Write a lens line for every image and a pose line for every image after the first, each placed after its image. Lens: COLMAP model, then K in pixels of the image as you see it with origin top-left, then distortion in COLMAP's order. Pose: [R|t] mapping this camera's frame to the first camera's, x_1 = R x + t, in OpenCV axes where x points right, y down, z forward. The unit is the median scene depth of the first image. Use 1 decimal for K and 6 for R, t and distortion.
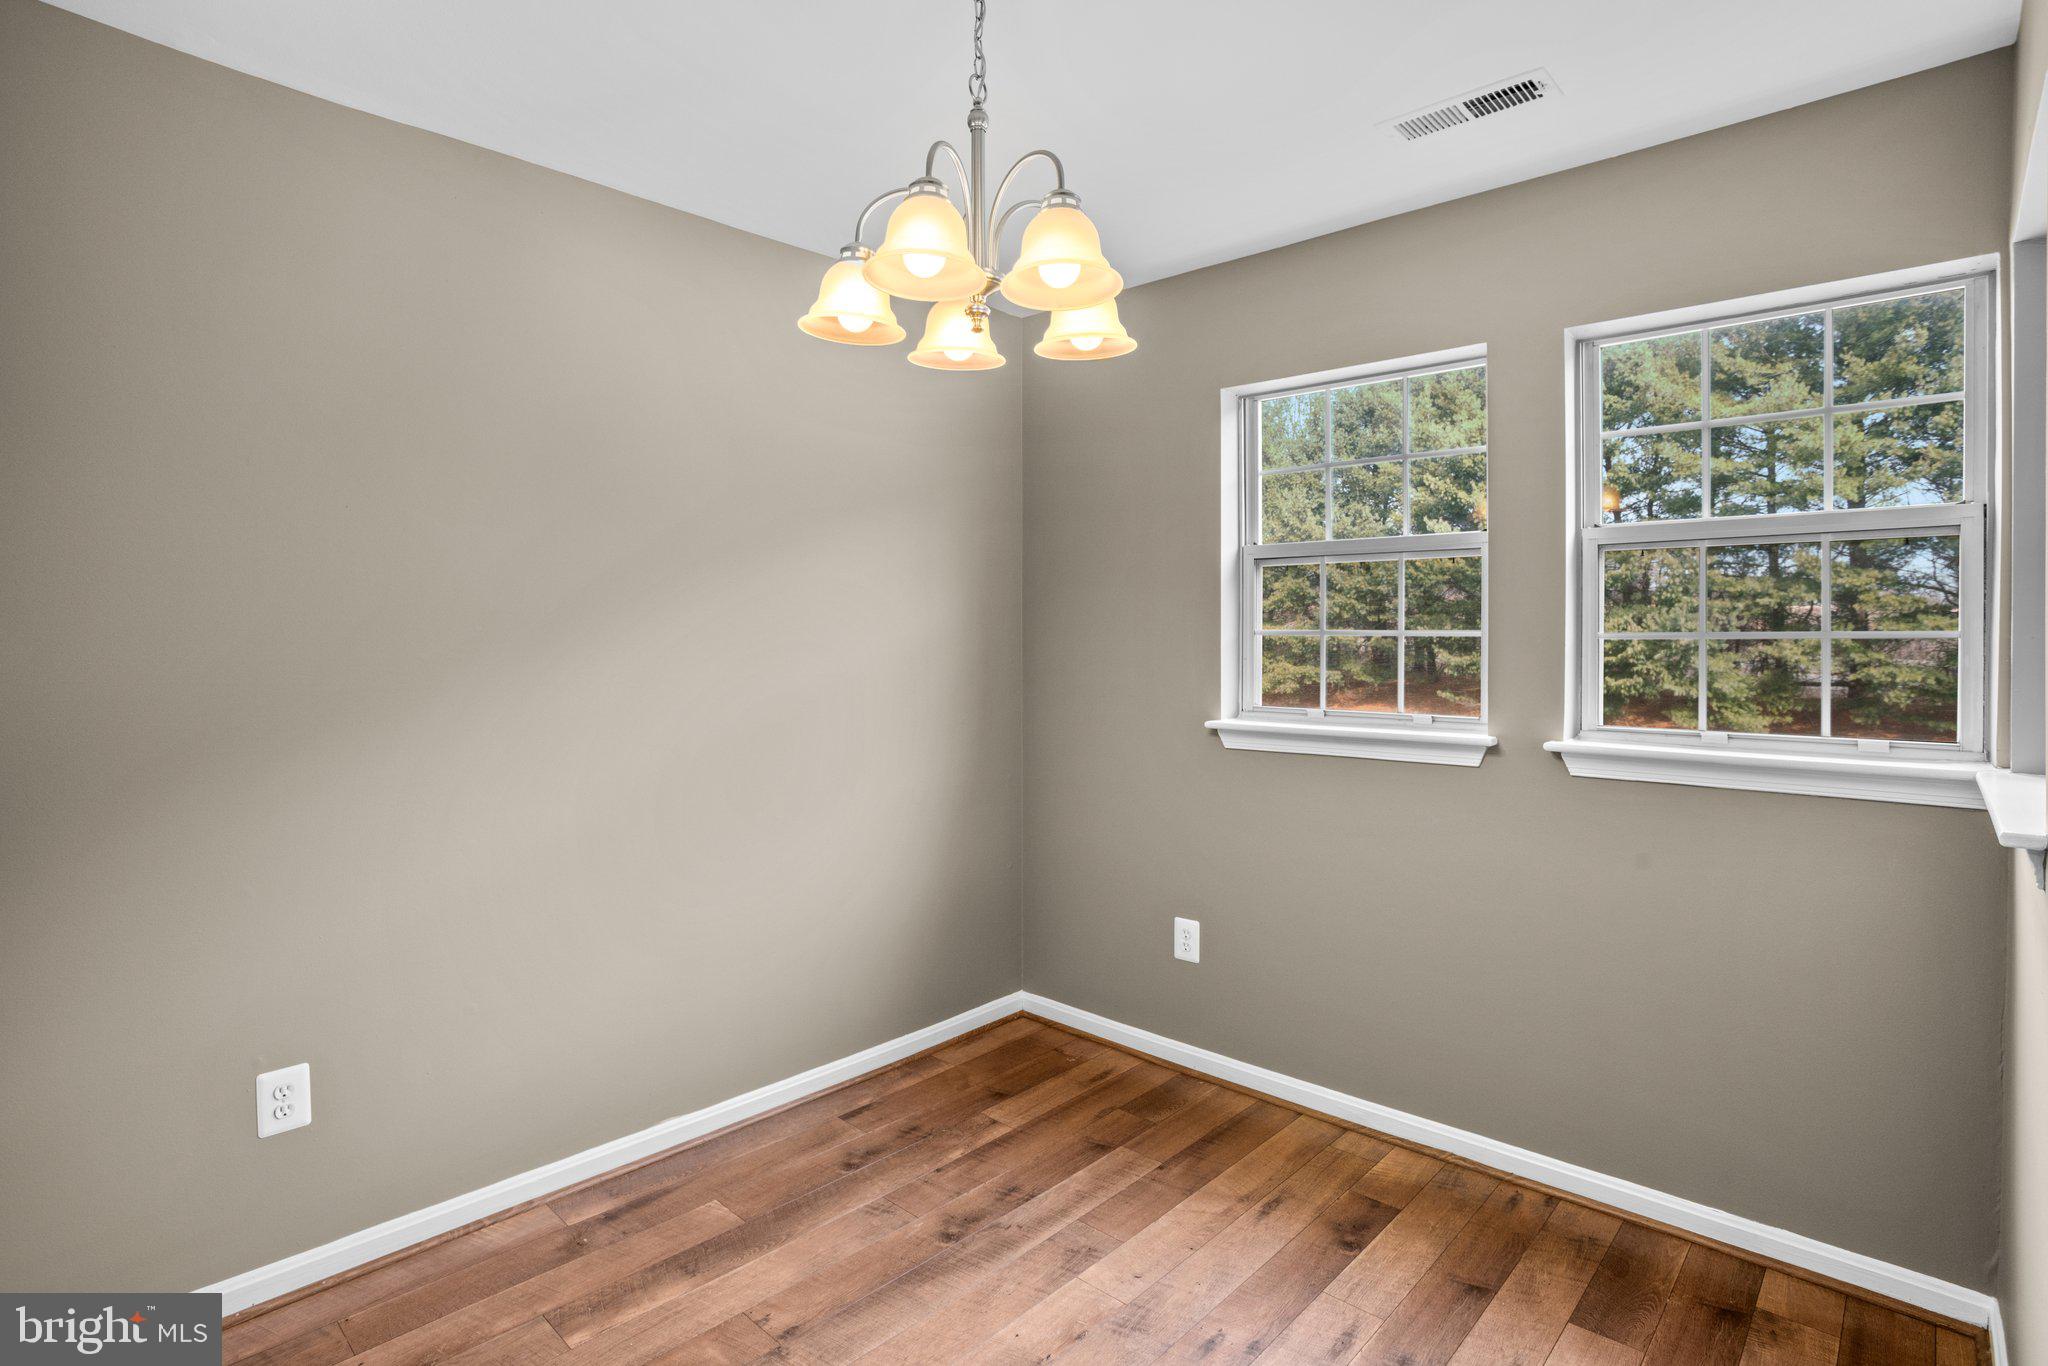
lens RADIAL K [[1019.1, 0, 1014.8], [0, 1019.1, 655.4], [0, 0, 1]] dist [-0.081470, 0.036727]
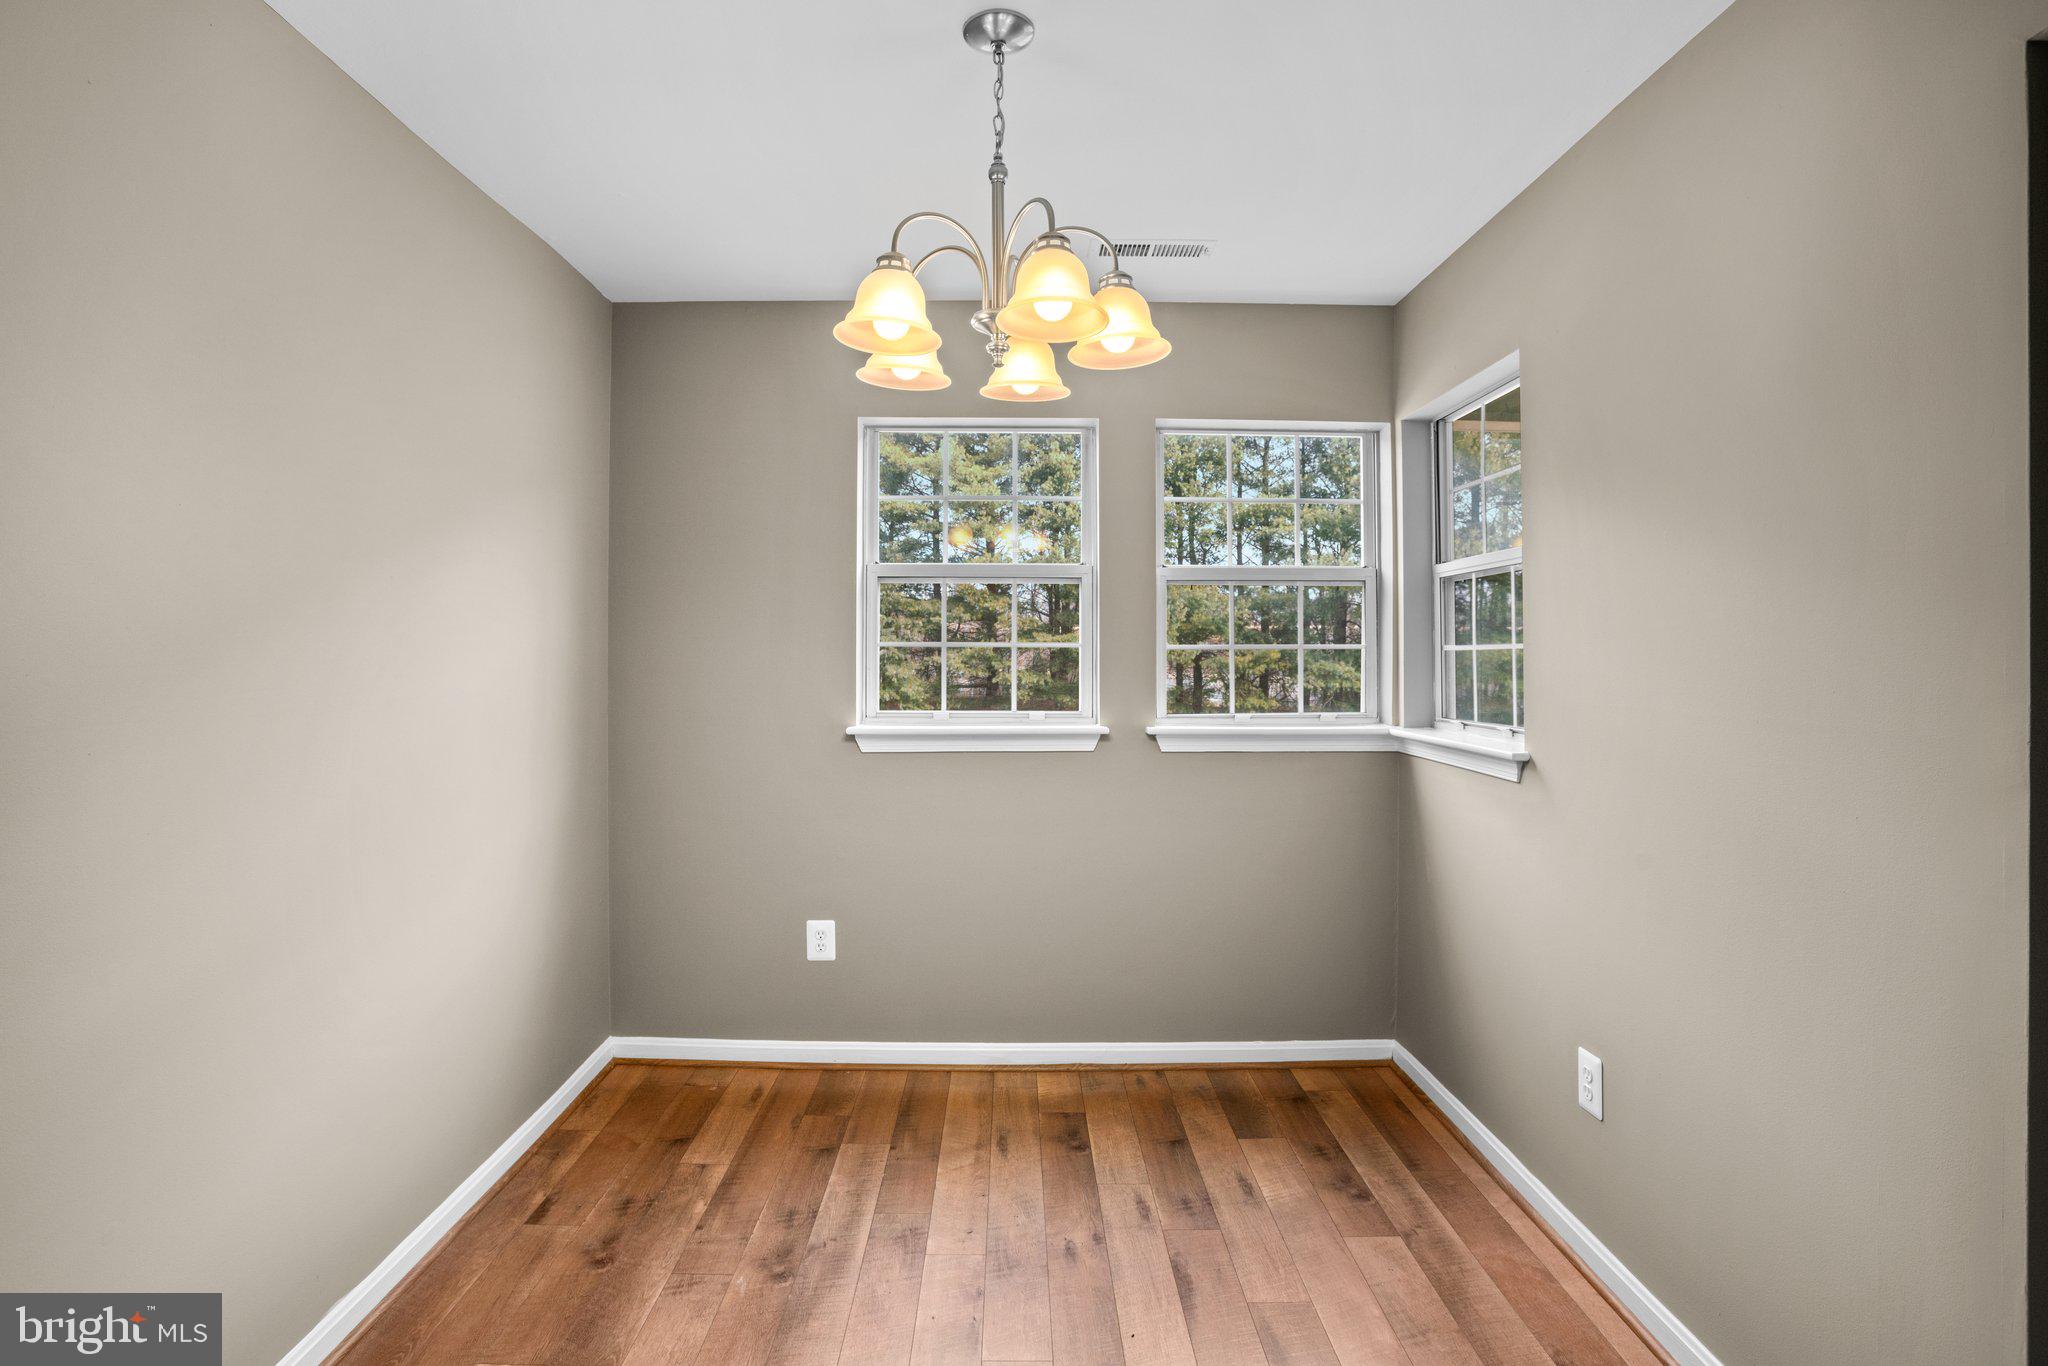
lens RADIAL K [[1025.2, 0, 1014.4], [0, 1025.2, 652.7], [0, 0, 1]] dist [-0.068966, 0.025483]
pose [[0.725158, -0.001519, 0.688581, -0.407126], [0.011470, 0.999885, -0.009874, -0.000968], [-0.688487, 0.015058, 0.725092, 0.102737]]
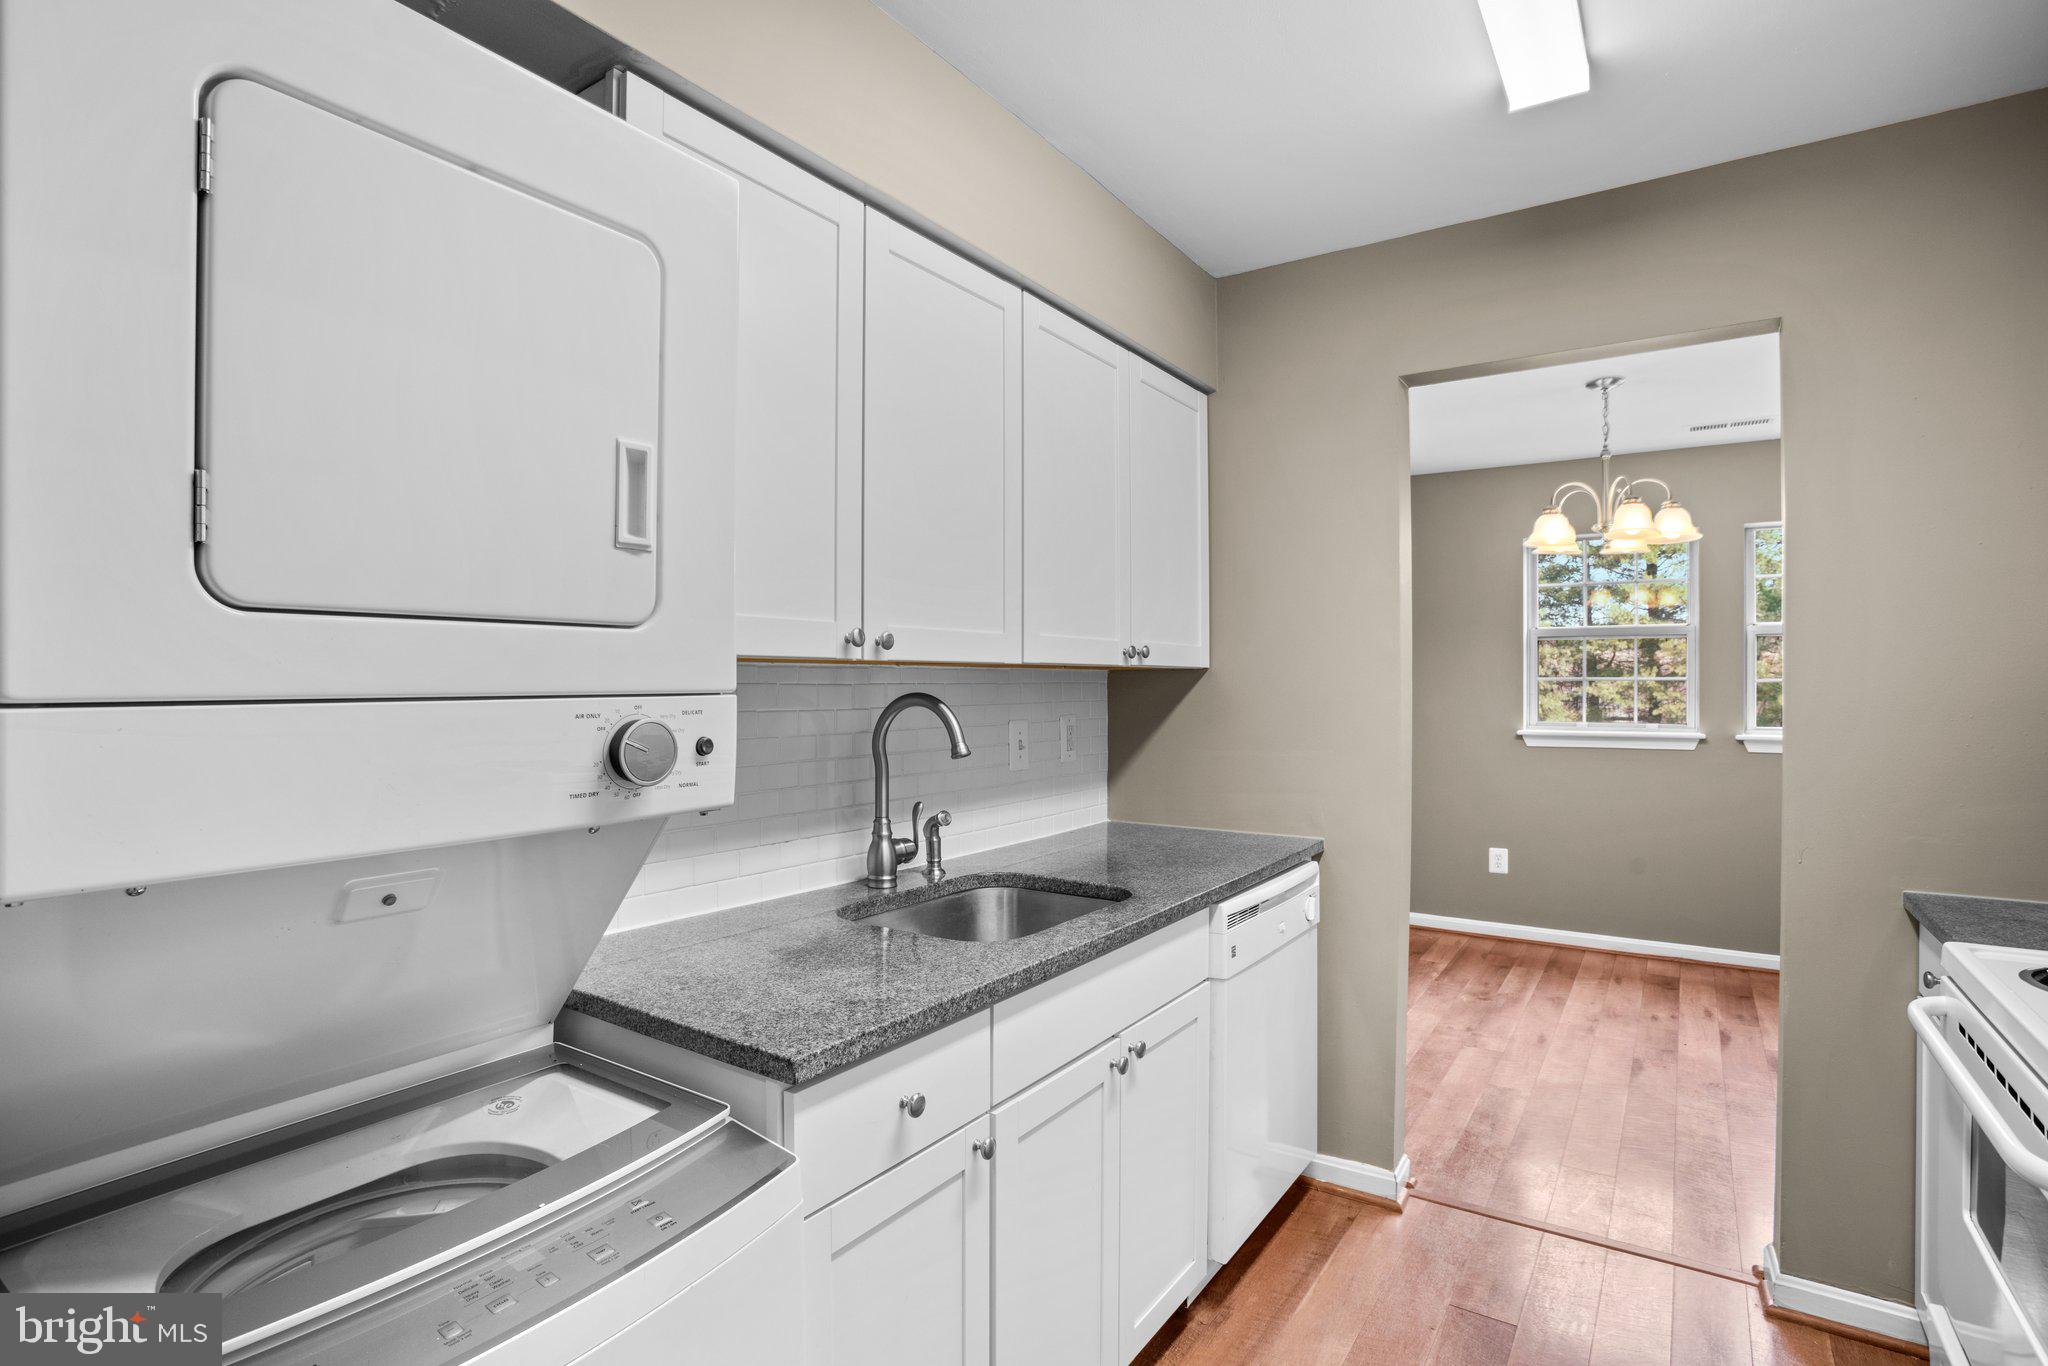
lens RADIAL K [[1019.0, 0, 1002.1], [0, 1019.0, 687.5], [0, 0, 1]] dist [-0.081450, 0.038593]
pose [[0.988603, -0.003012, 0.150514, -0.908662], [0.004644, 0.999934, -0.010493, 0.005196], [-0.150472, 0.011072, 0.988552, -0.535566]]
